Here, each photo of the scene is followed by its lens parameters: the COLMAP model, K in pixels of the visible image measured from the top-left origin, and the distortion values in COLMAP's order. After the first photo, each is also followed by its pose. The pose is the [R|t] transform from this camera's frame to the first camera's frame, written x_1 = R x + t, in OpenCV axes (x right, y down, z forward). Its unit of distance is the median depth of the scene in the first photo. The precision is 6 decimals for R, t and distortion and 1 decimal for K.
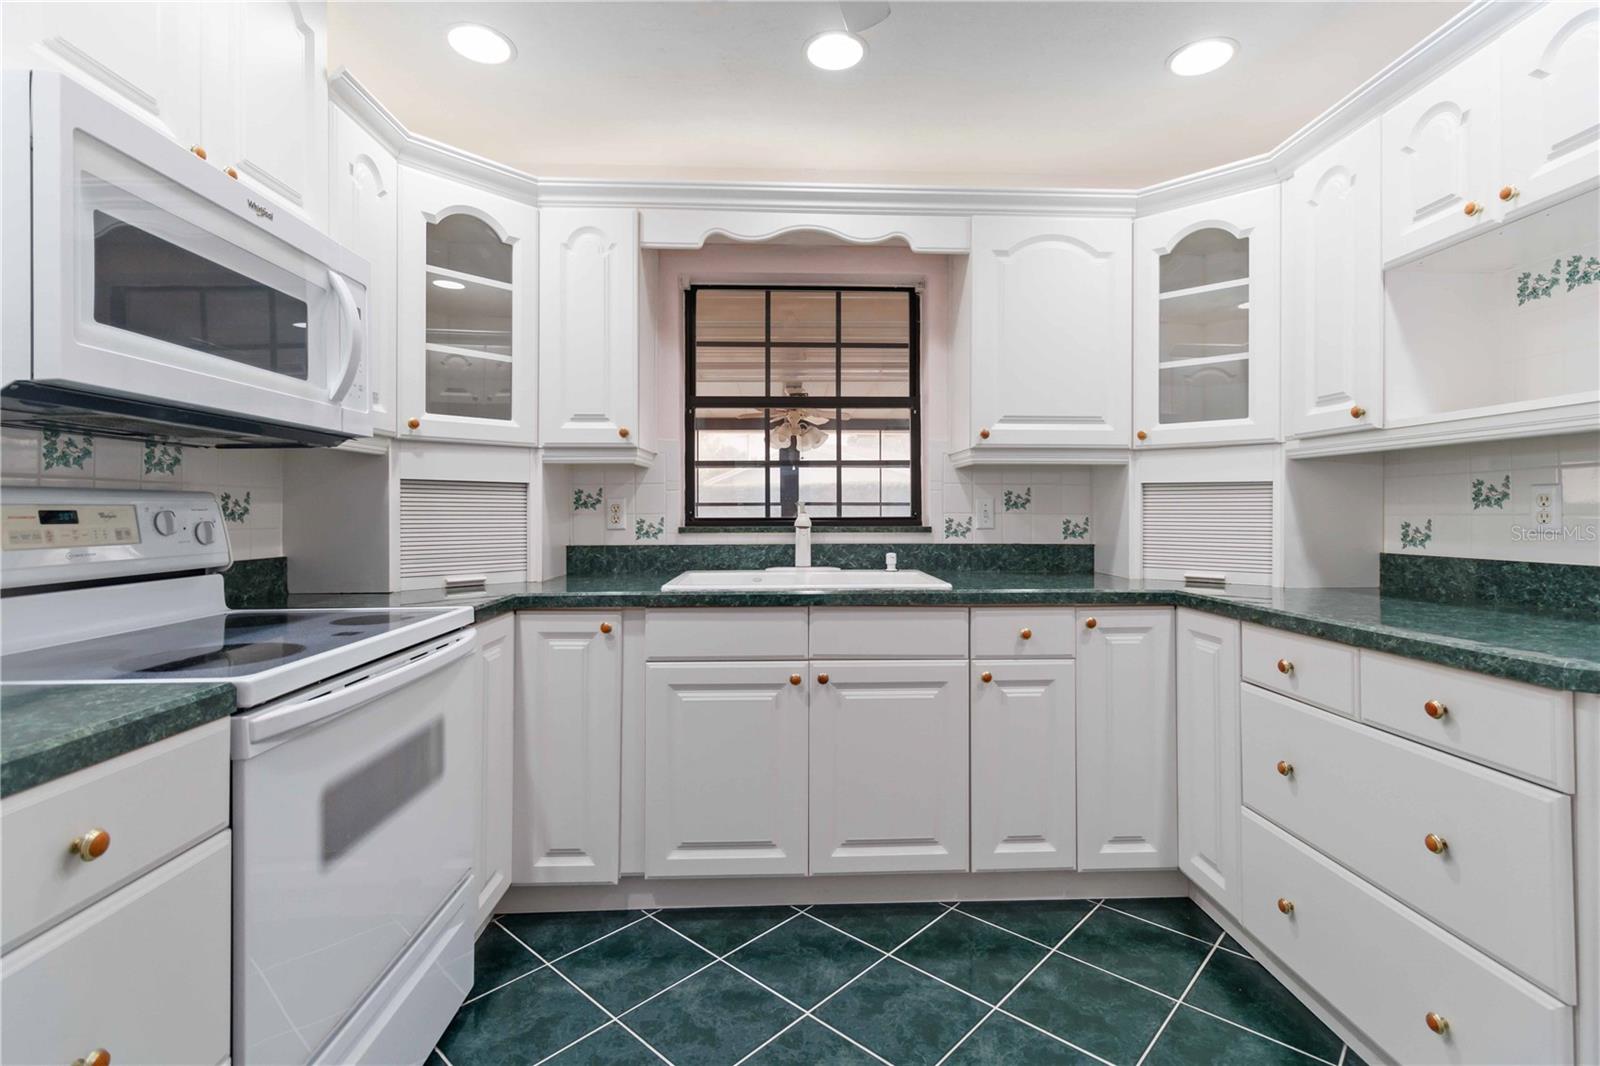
lens RADIAL K [[749.6, 0, 814.6], [0, 749.6, 507.3], [0, 0, 1]] dist [0.002997, 0.000200]
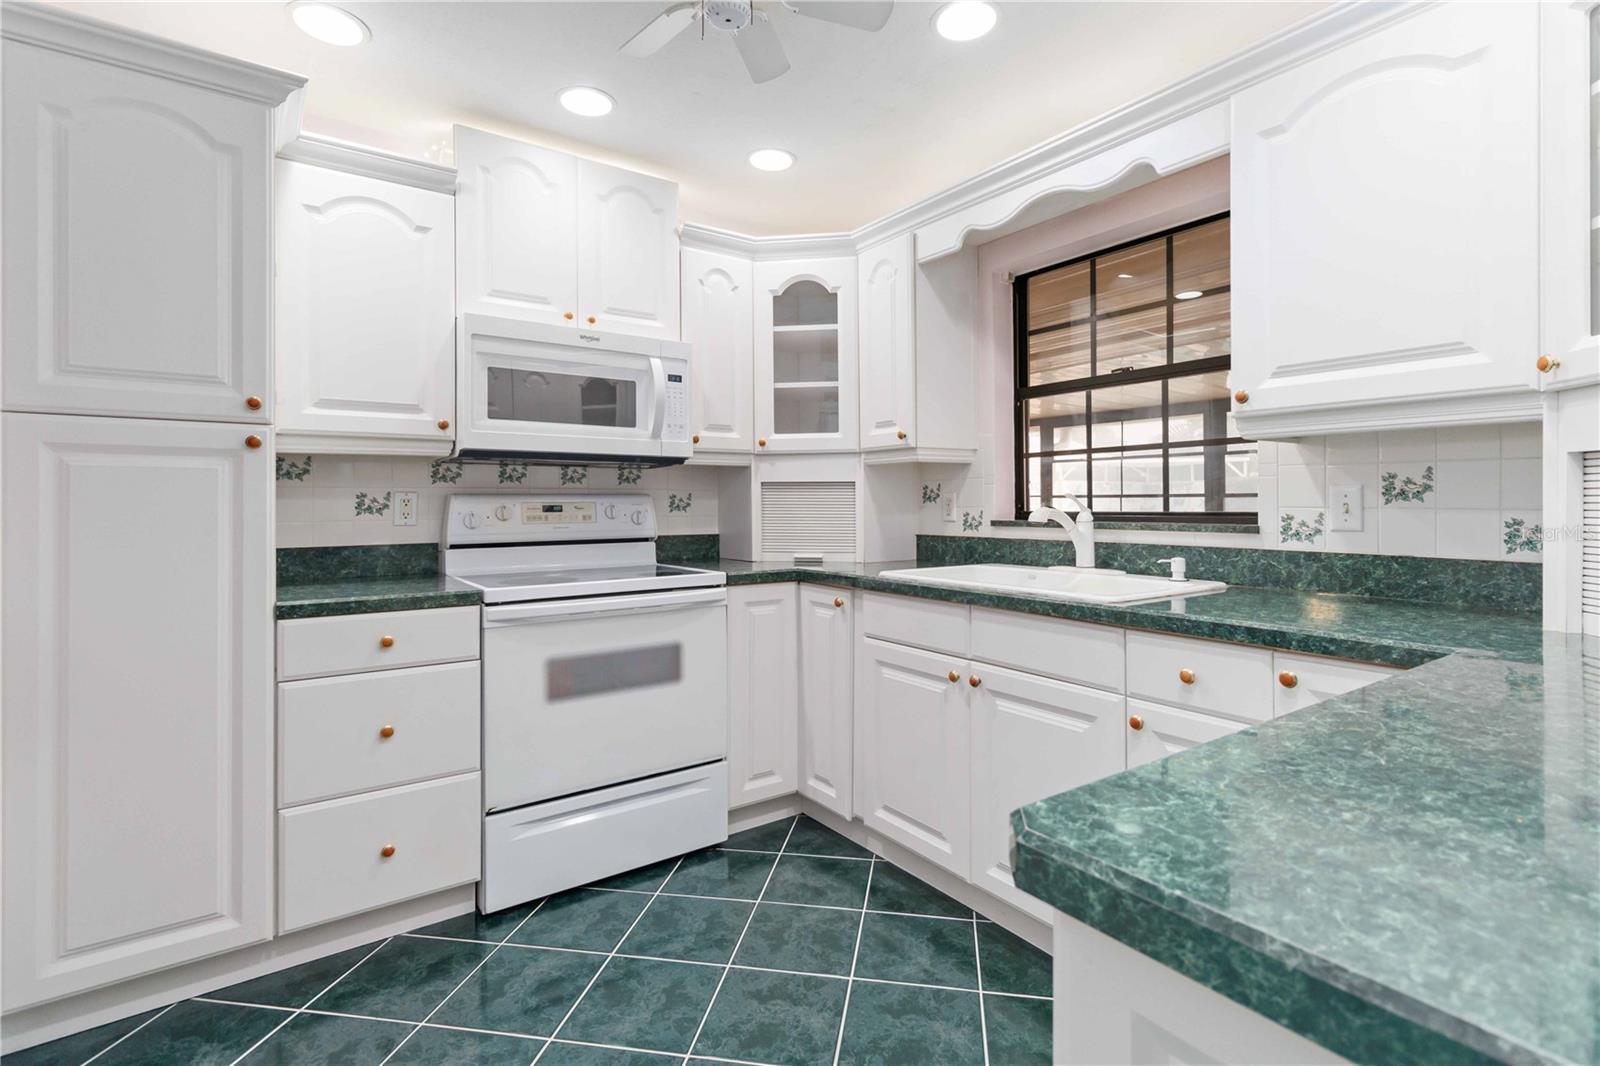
lens RADIAL K [[734.8, 0, 787.1], [0, 734.8, 501.4], [0, 0, 1]] dist [0.003208, 0.000325]
pose [[0.546484, -0.003405, -0.837463, 0.569028], [0.007217, 0.999974, 0.000644, -0.001914], [0.837438, -0.006396, 0.546494, 0.250306]]
